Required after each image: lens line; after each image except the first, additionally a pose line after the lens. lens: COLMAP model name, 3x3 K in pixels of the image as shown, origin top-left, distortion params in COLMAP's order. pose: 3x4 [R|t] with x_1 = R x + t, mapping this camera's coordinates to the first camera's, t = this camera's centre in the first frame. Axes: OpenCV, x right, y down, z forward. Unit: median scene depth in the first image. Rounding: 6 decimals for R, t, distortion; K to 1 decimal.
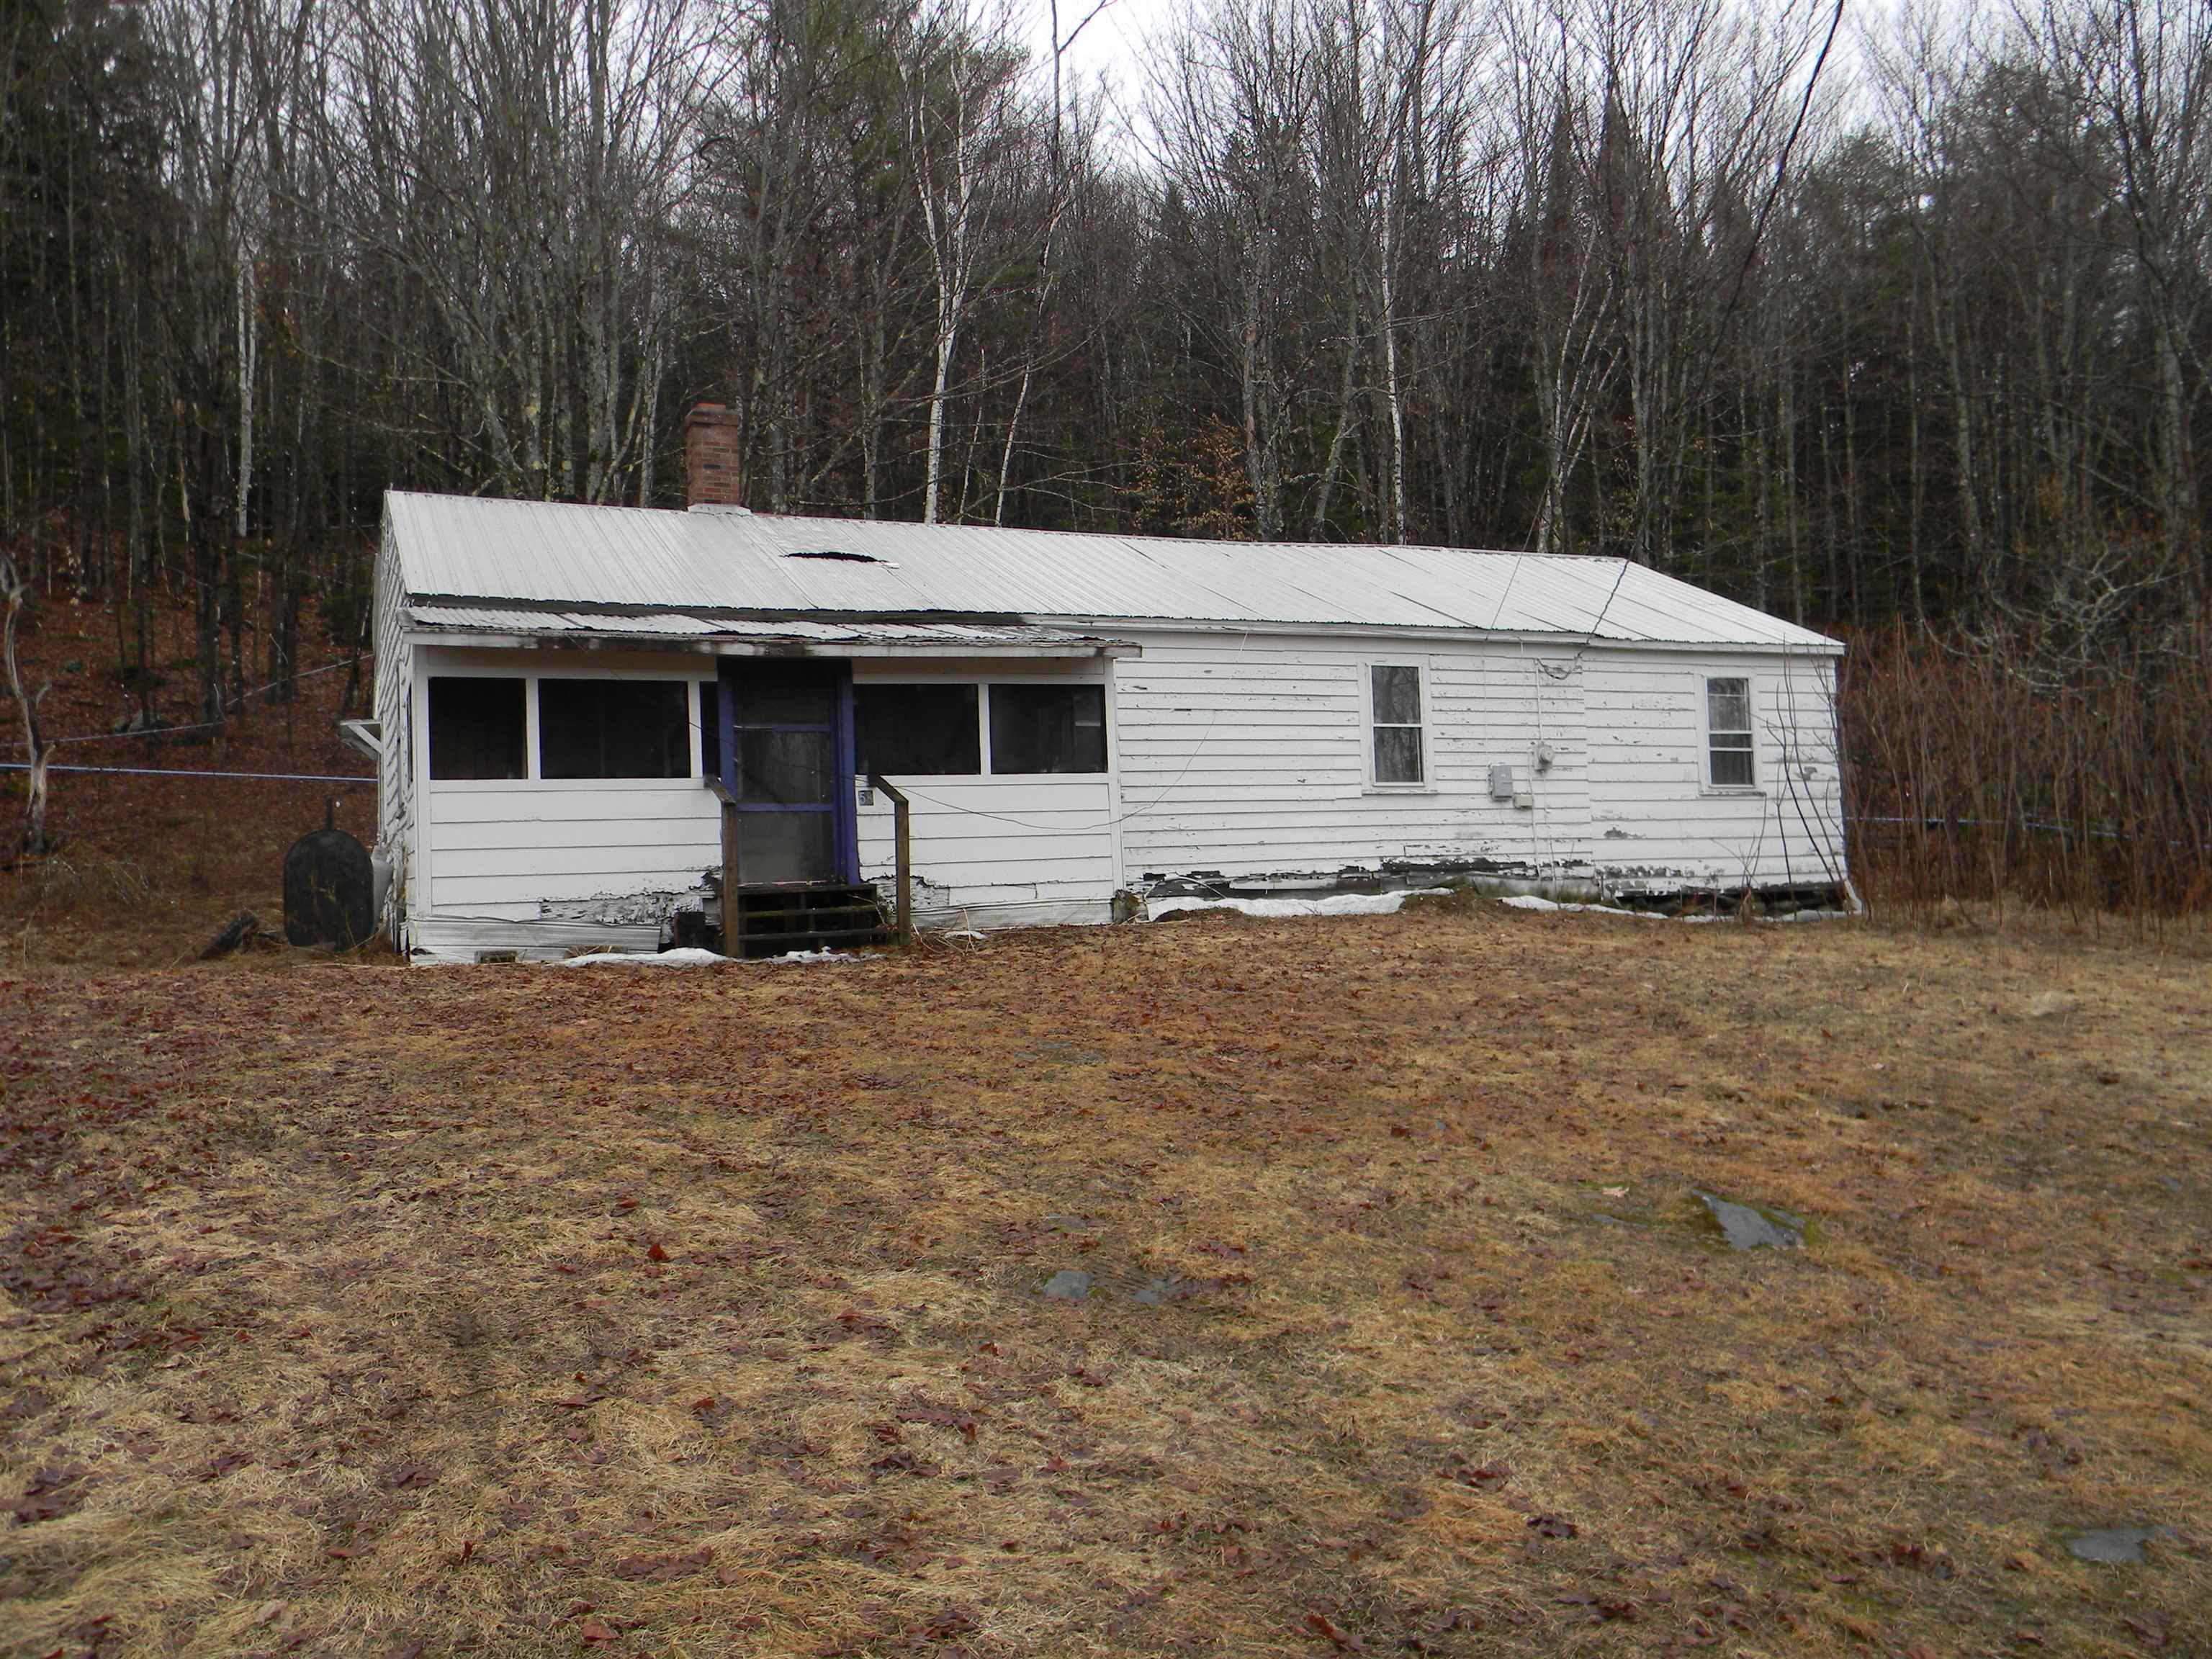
lens RADIAL K [[1758.1, 0, 1106.0], [0, 1758.1, 829.5], [0, 0, 1]] dist [-0.001195, -0.002903]
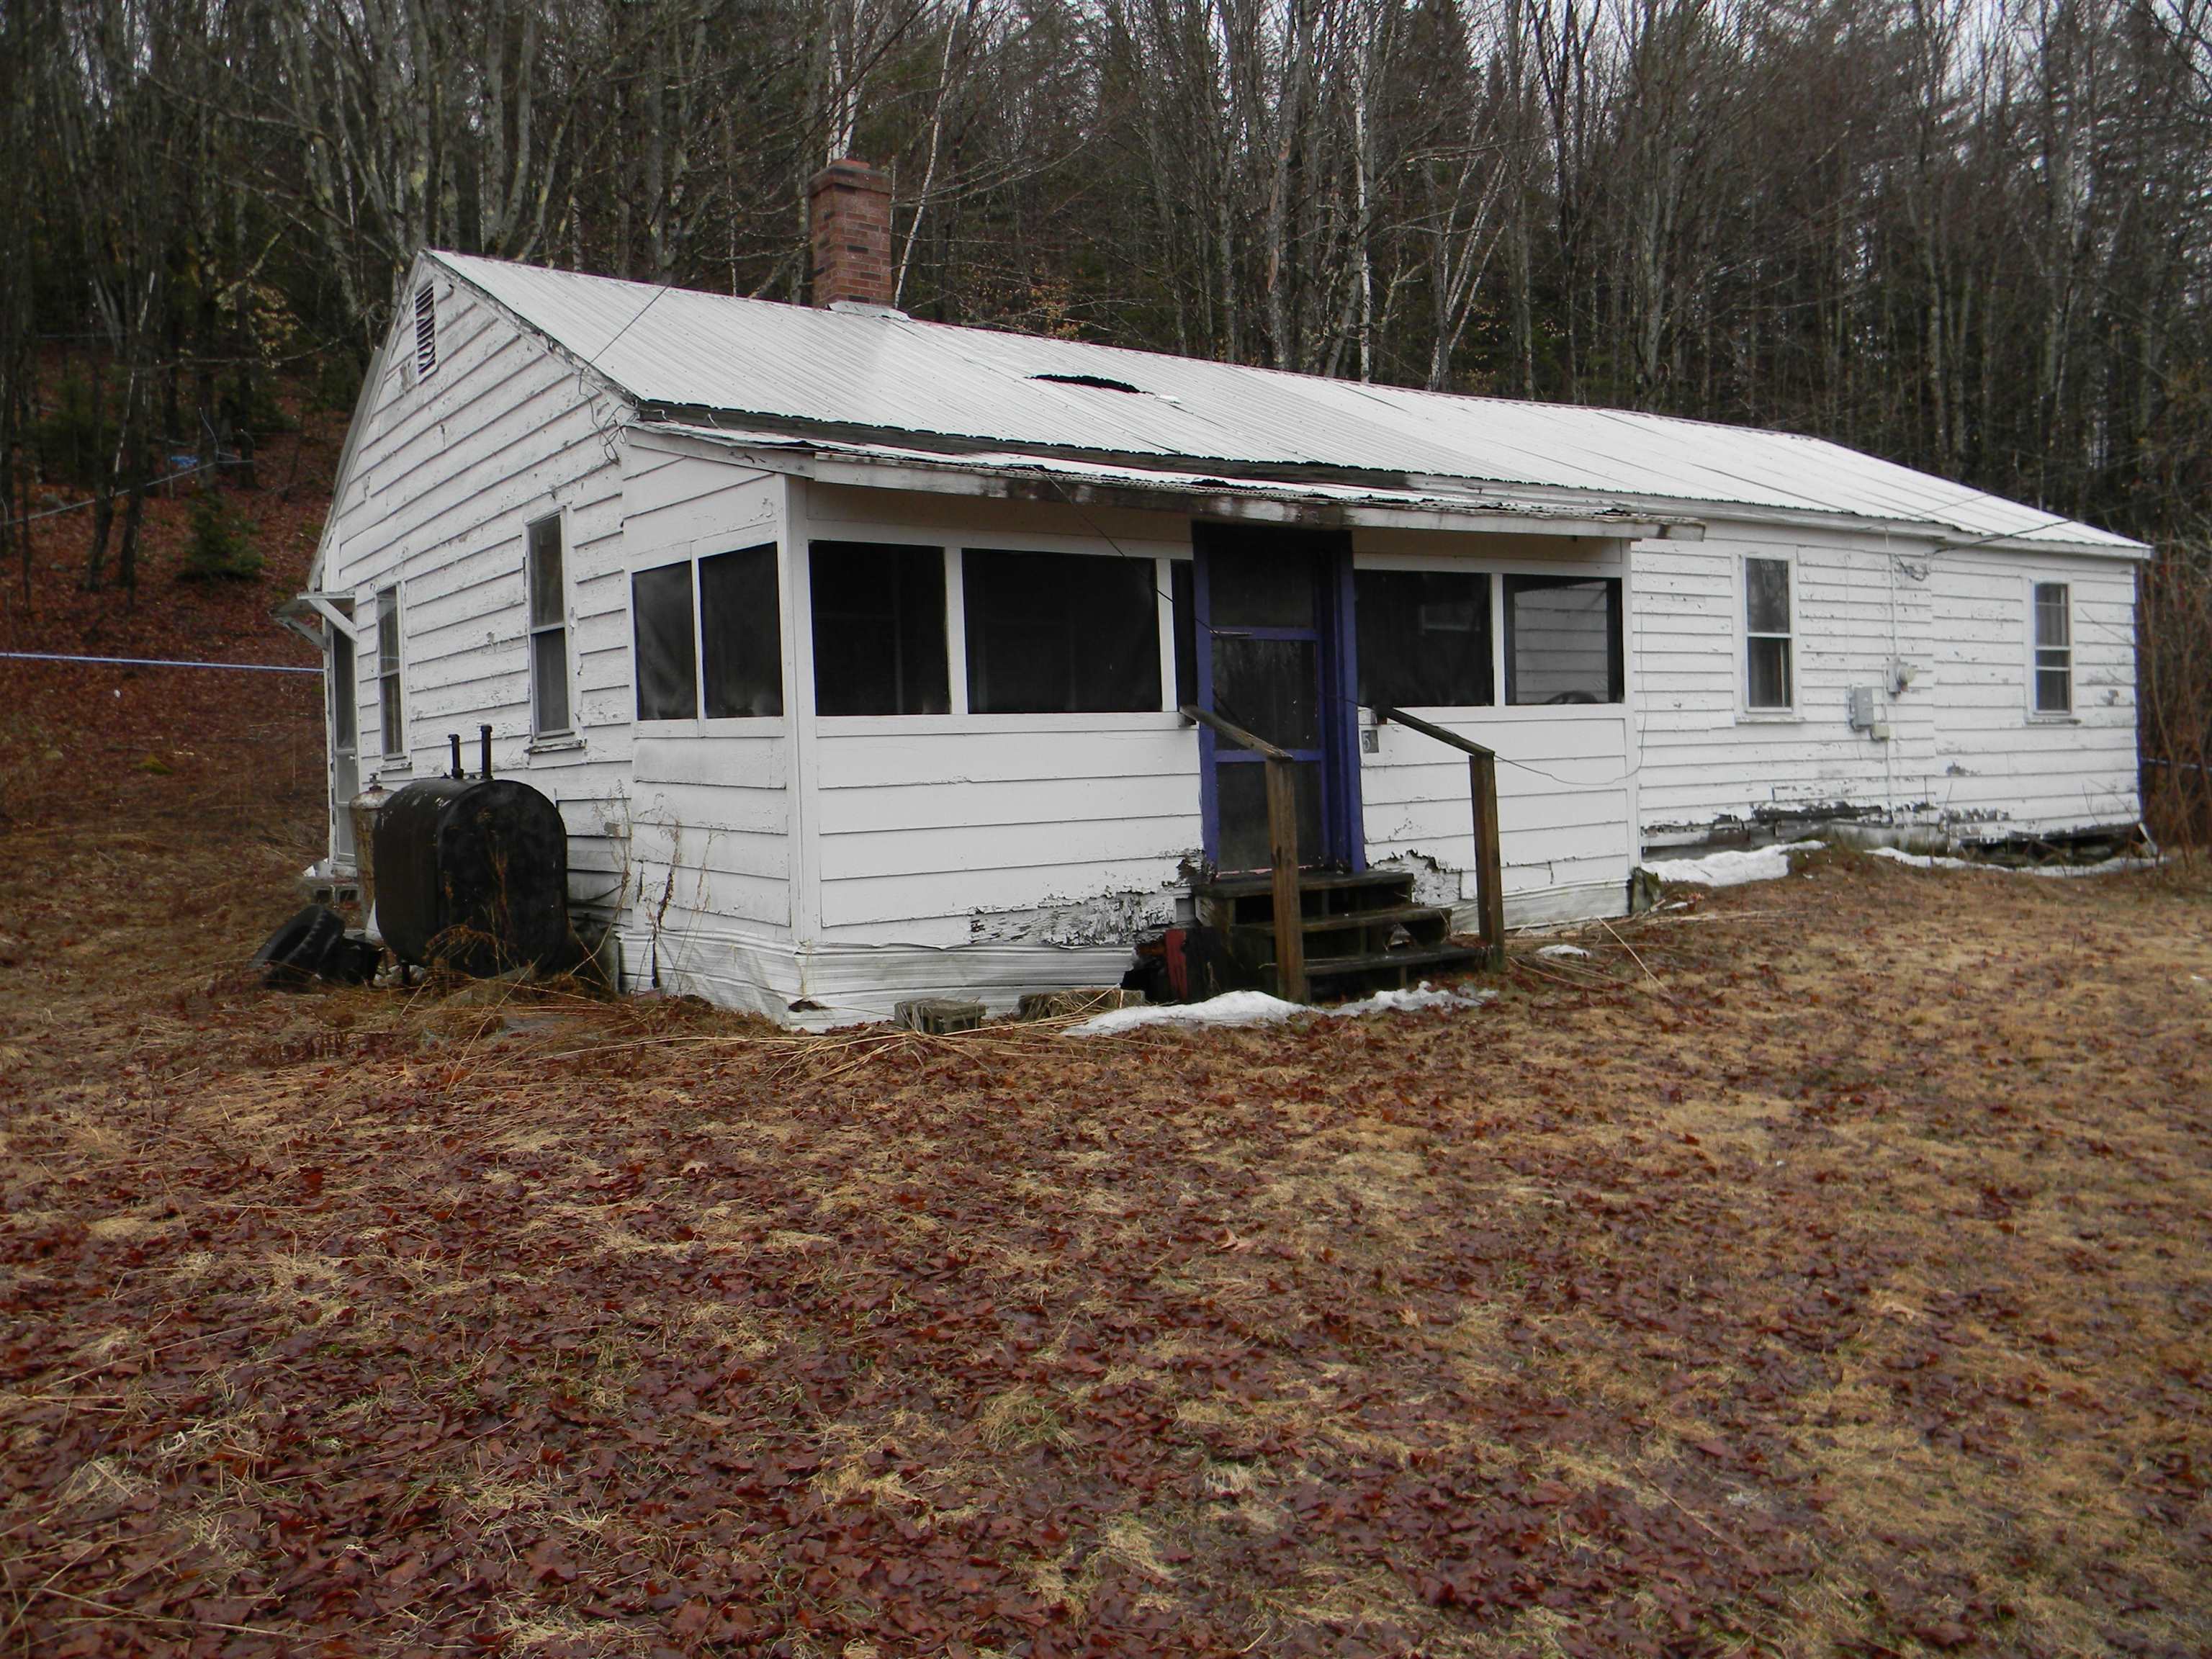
lens RADIAL K [[1763.4, 0, 1106.0], [0, 1763.4, 829.5], [0, 0, 1]] dist [0.013383, -0.019679]
pose [[0.981393, 0.000102, 0.192010, -0.279394], [-0.013314, 0.997629, 0.067523, -0.021845], [-0.191548, -0.068823, 0.979067, 0.276080]]
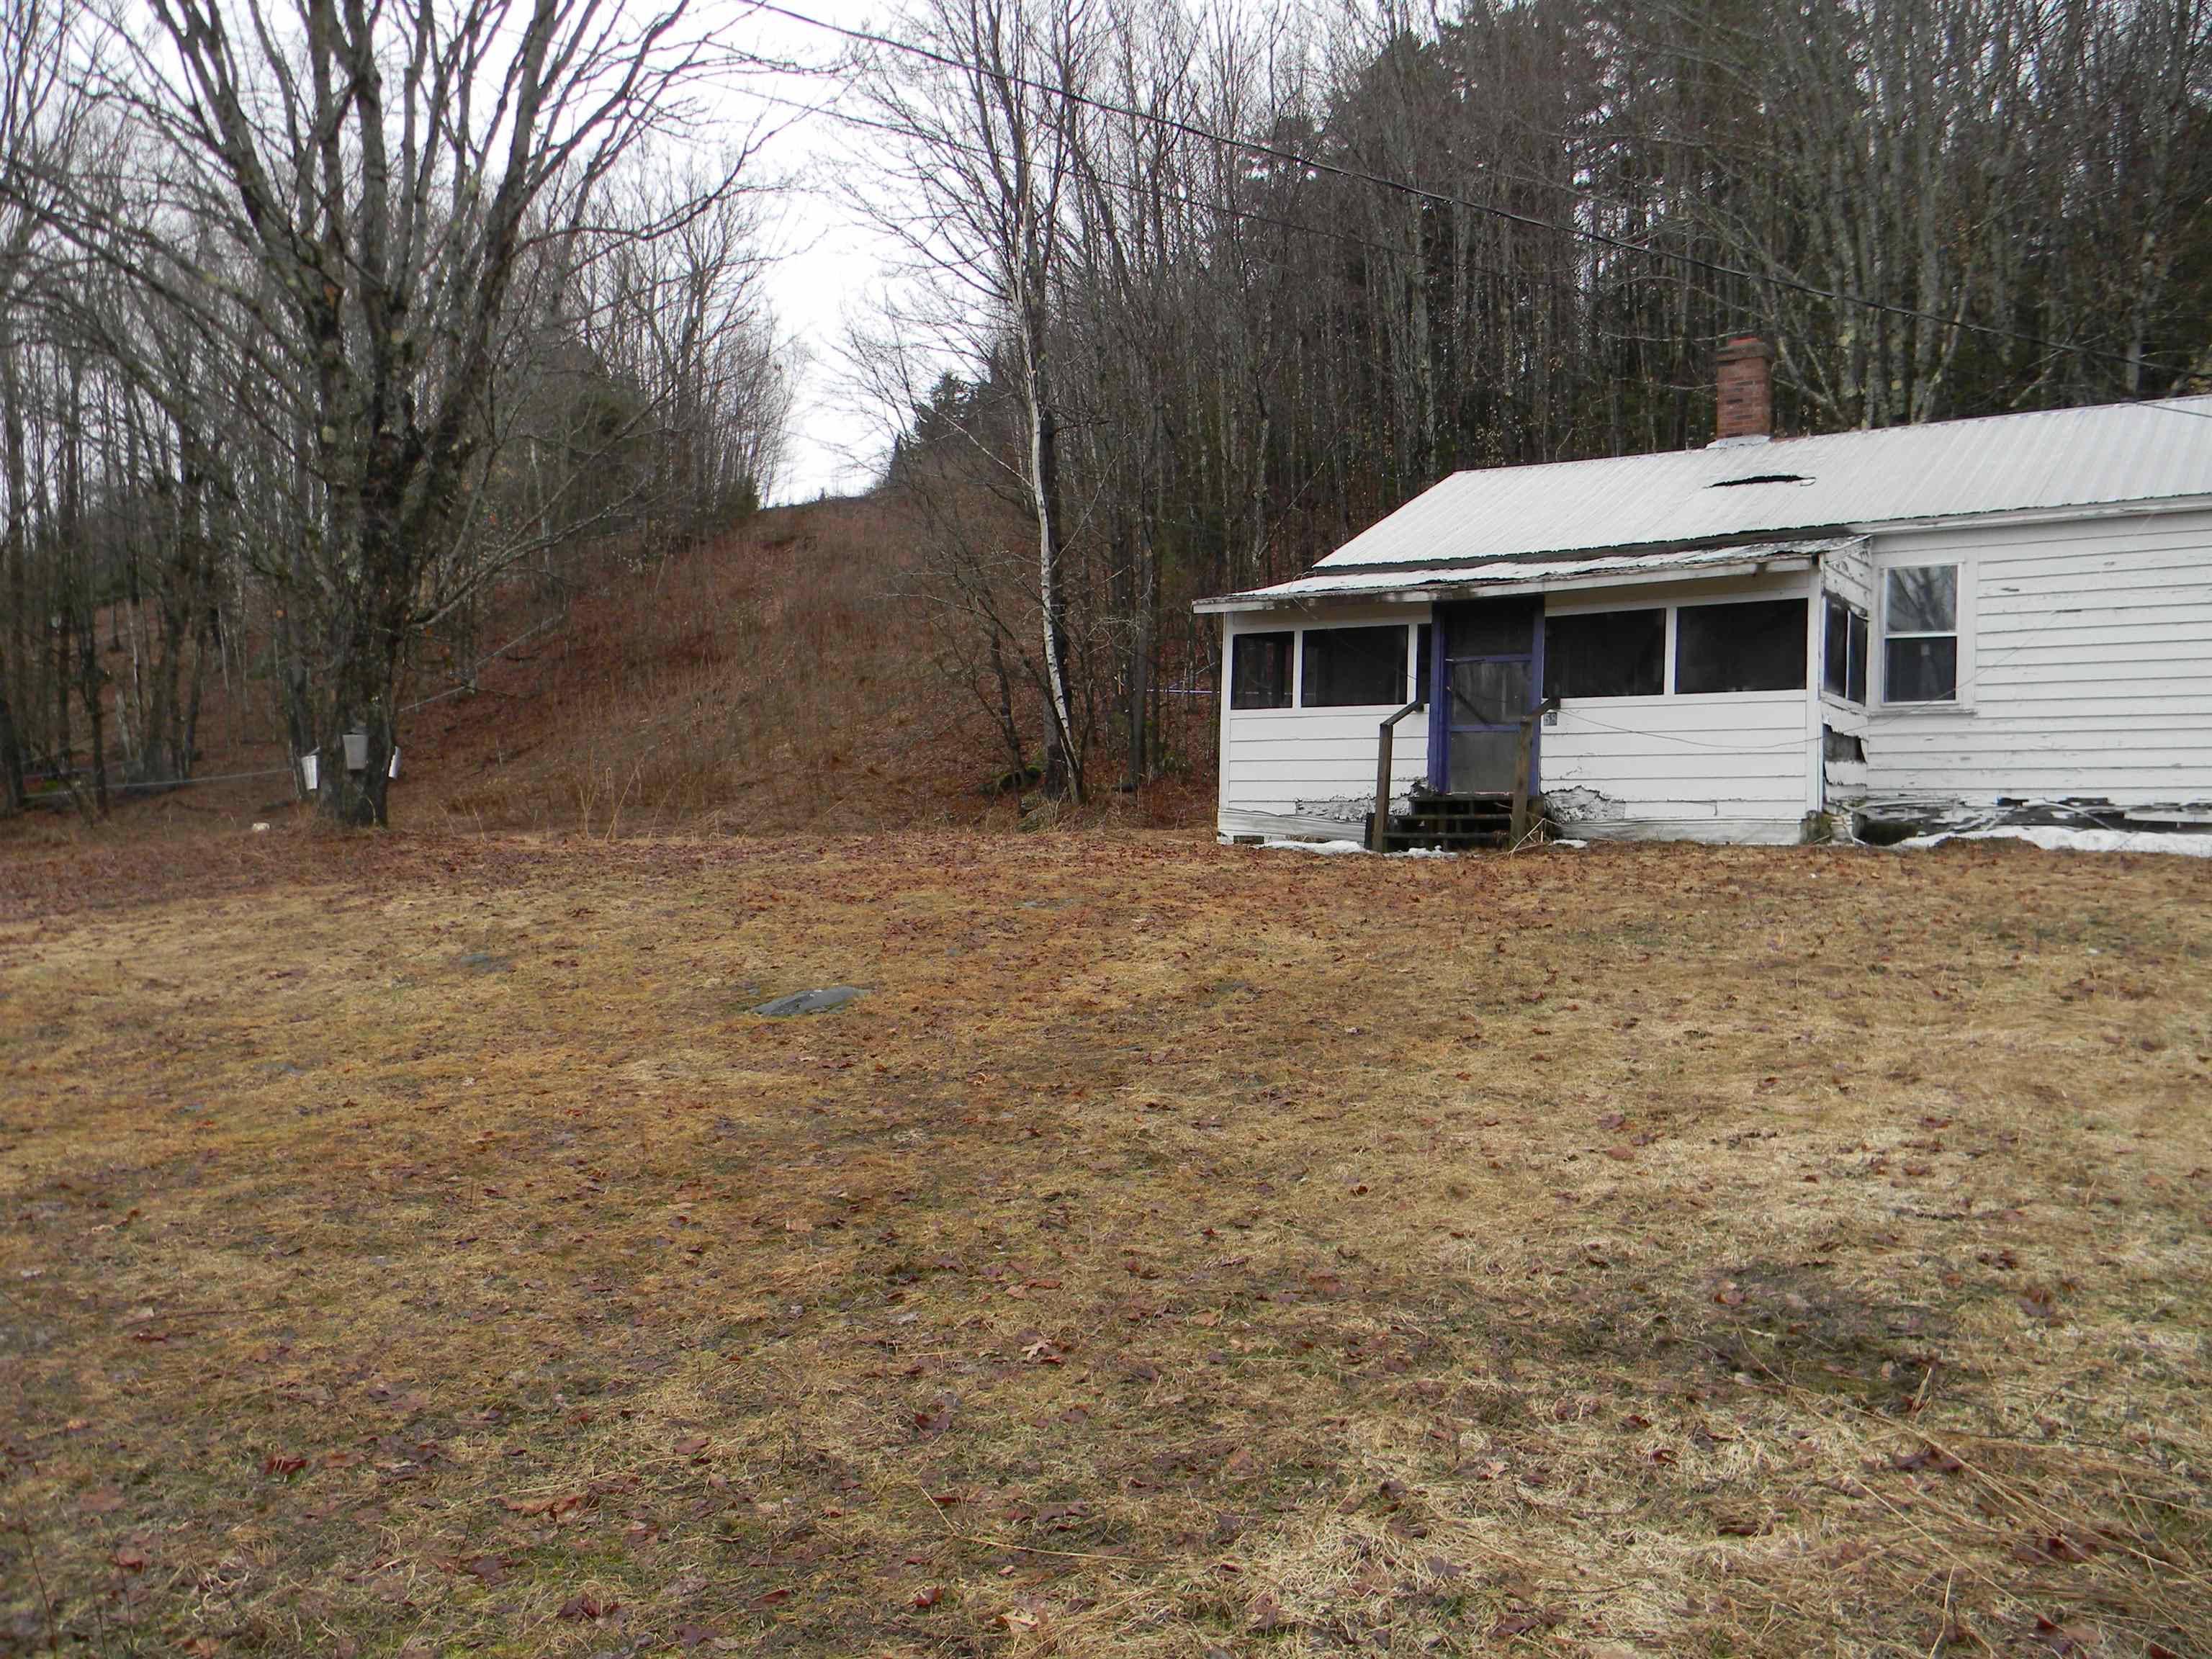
lens RADIAL K [[1763.4, 0, 1106.0], [0, 1763.4, 829.5], [0, 0, 1]] dist [0.013383, -0.019679]
pose [[0.529608, 0.042118, -0.847196, 0.511378], [-0.004396, 0.998889, 0.046912, 0.000670], [0.848231, -0.021121, 0.529205, 0.128040]]
